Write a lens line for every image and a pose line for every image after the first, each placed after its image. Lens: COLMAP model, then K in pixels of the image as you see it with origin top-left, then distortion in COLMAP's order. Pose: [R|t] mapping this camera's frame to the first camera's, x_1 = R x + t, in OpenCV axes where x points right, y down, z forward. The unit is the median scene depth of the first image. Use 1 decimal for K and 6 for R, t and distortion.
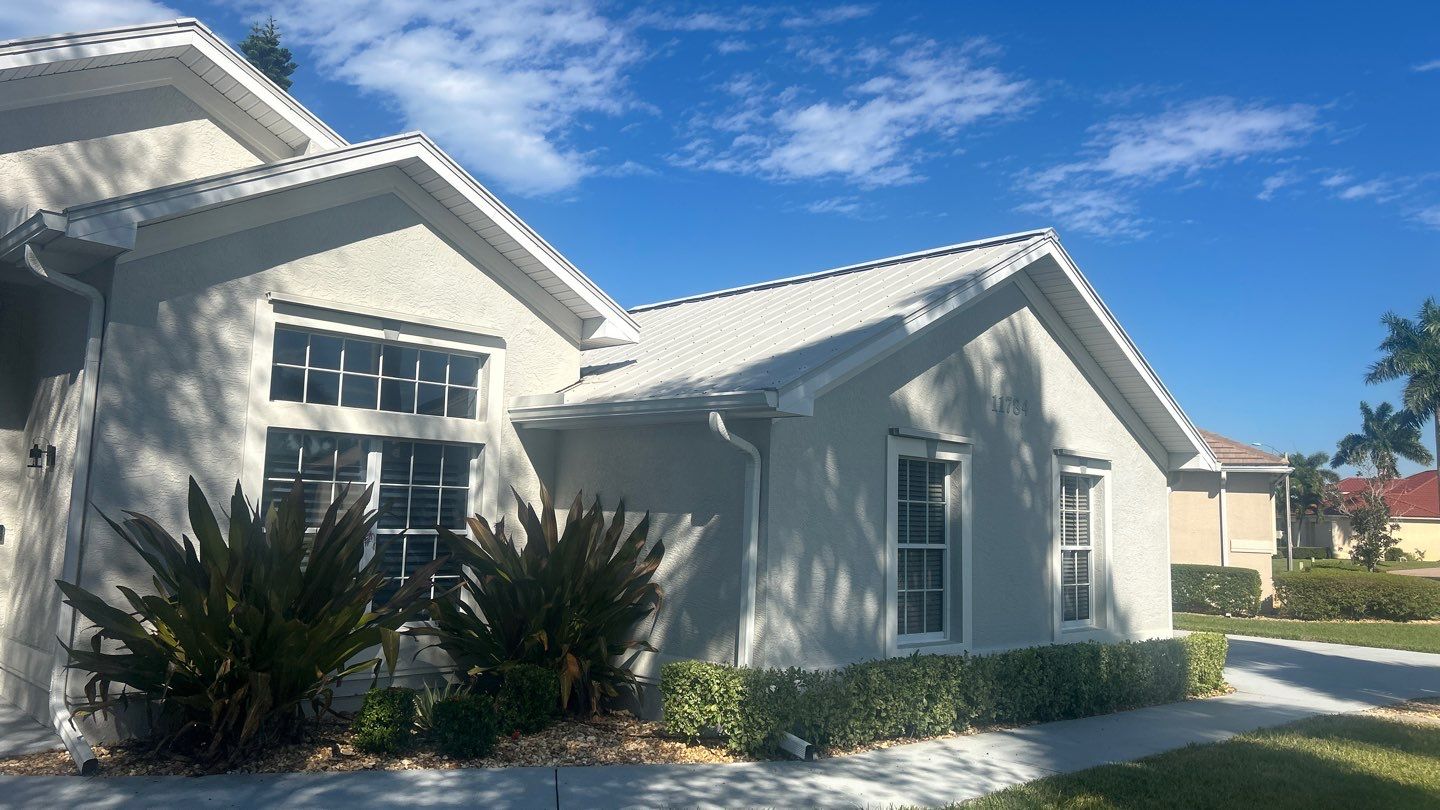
lens RADIAL K [[1077.8, 0, 720.0], [0, 1077.8, 405.0], [0, 0, 1]] dist [-0.004980, -0.008965]
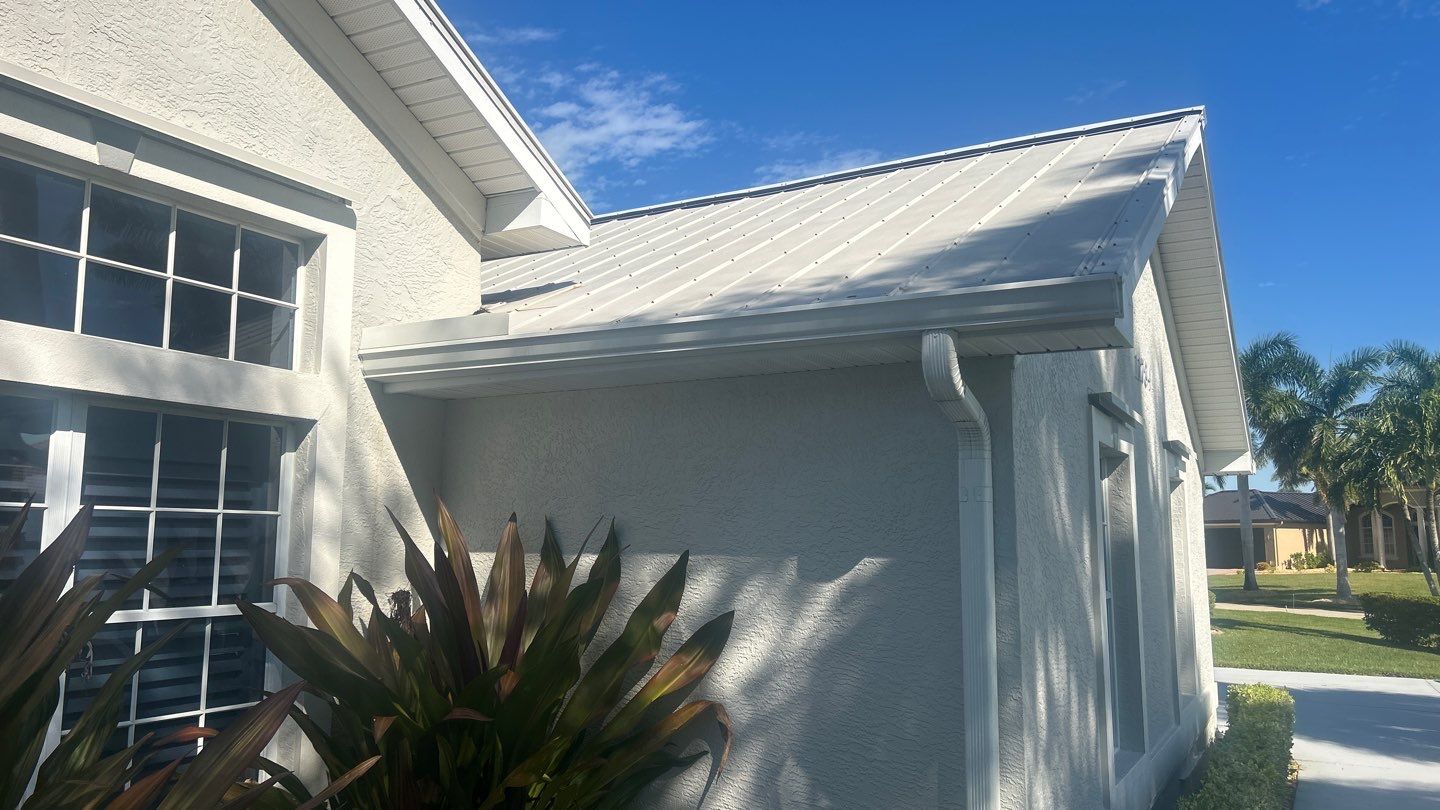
lens RADIAL K [[1077.8, 0, 720.0], [0, 1077.8, 405.0], [0, 0, 1]] dist [-0.004980, -0.008965]
pose [[0.956412, 0.010688, 0.291825, -0.174288], [-0.003821, 0.999702, -0.024091, 0.037665], [-0.291995, 0.021926, 0.956168, 0.460667]]
